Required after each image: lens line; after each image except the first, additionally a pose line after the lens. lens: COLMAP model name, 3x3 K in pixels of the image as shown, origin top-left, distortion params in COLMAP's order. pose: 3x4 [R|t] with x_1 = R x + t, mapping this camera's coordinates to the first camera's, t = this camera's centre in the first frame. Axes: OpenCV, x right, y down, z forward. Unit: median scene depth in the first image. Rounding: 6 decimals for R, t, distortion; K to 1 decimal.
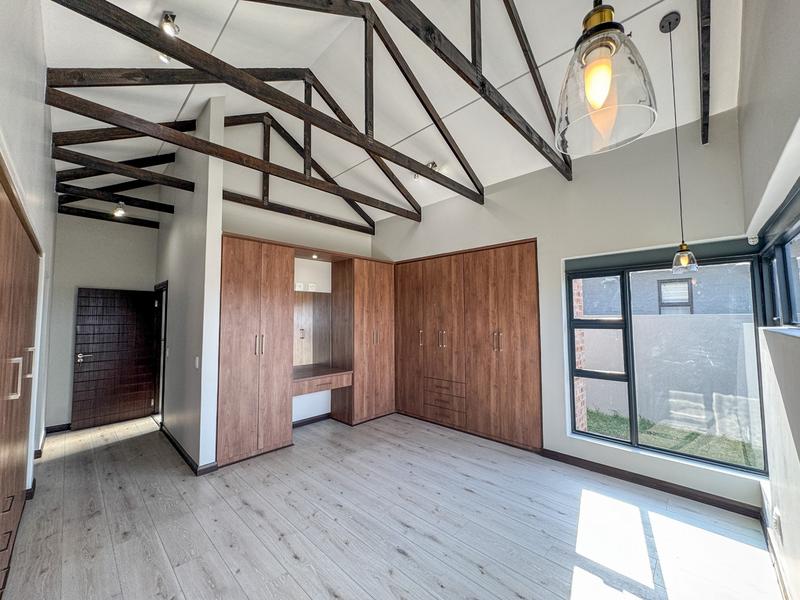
lens RADIAL K [[318.0, 0, 399.0], [0, 318.0, 298.9], [0, 0, 1]] dist [-0.002208, 0.000923]
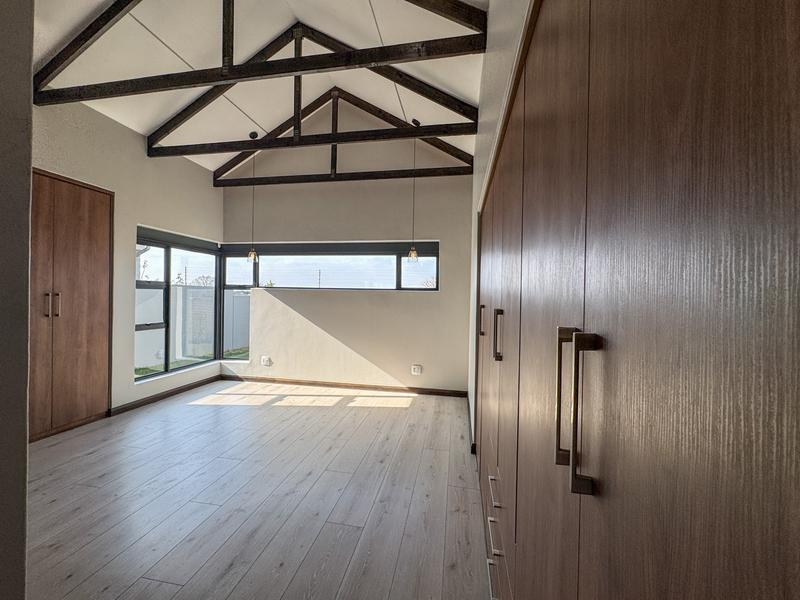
lens RADIAL K [[318.0, 0, 398.9], [0, 318.0, 298.5], [0, 0, 1]] dist [-0.002208, 0.000923]
pose [[-0.547317, -0.007922, 0.836888, -0.810457], [-0.062841, 0.997521, -0.031655, 0.097824], [-0.834563, -0.069916, -0.546459, 0.770872]]
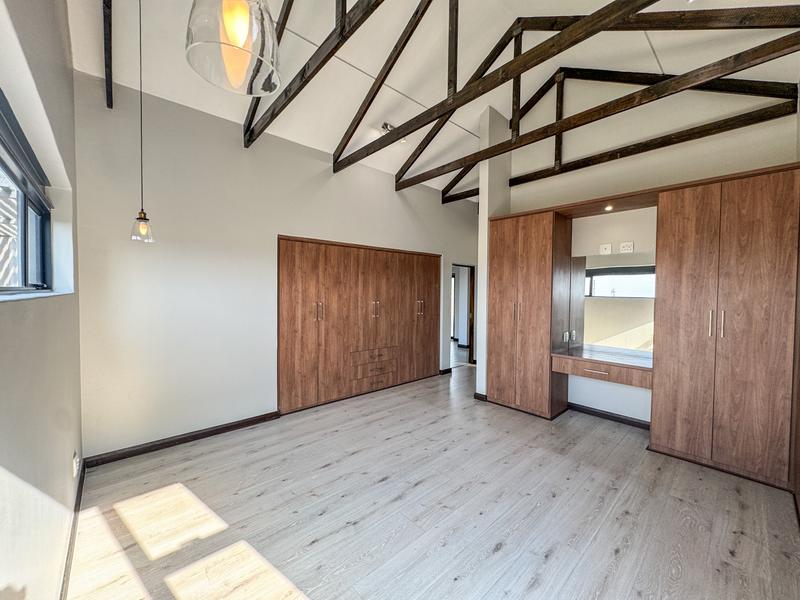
lens RADIAL K [[318.0, 0, 404.4], [0, 318.0, 303.2], [0, 0, 1]] dist [-0.002208, 0.000923]
pose [[-0.062140, 0.038781, -0.997314, 0.649234], [0.046770, 0.998260, 0.035904, 0.054821], [0.996971, -0.044414, -0.063845, 0.657621]]
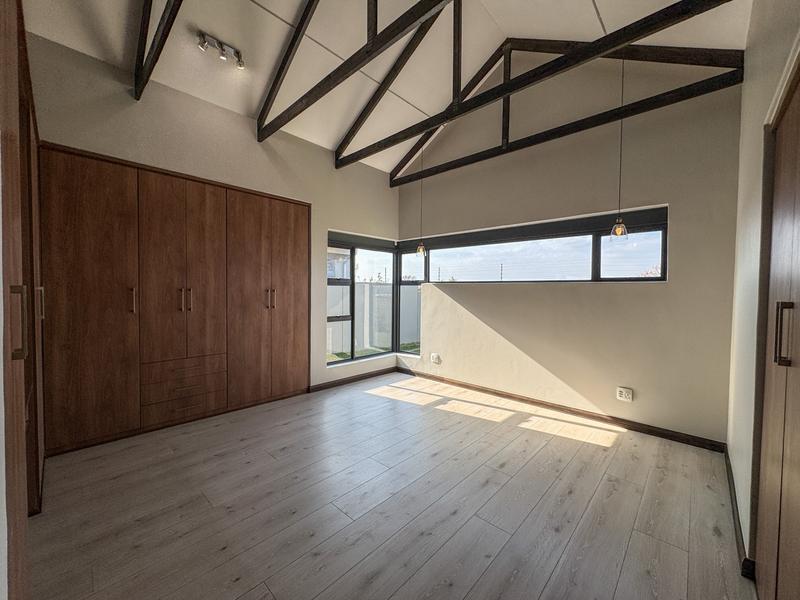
lens RADIAL K [[318.0, 0, 400.3], [0, 318.0, 298.4], [0, 0, 1]] dist [-0.002208, 0.000923]
pose [[-0.007564, -0.018933, 0.999792, -0.679262], [-0.068324, 0.997494, 0.018373, 0.095256], [-0.997635, -0.068171, -0.008838, 0.660418]]
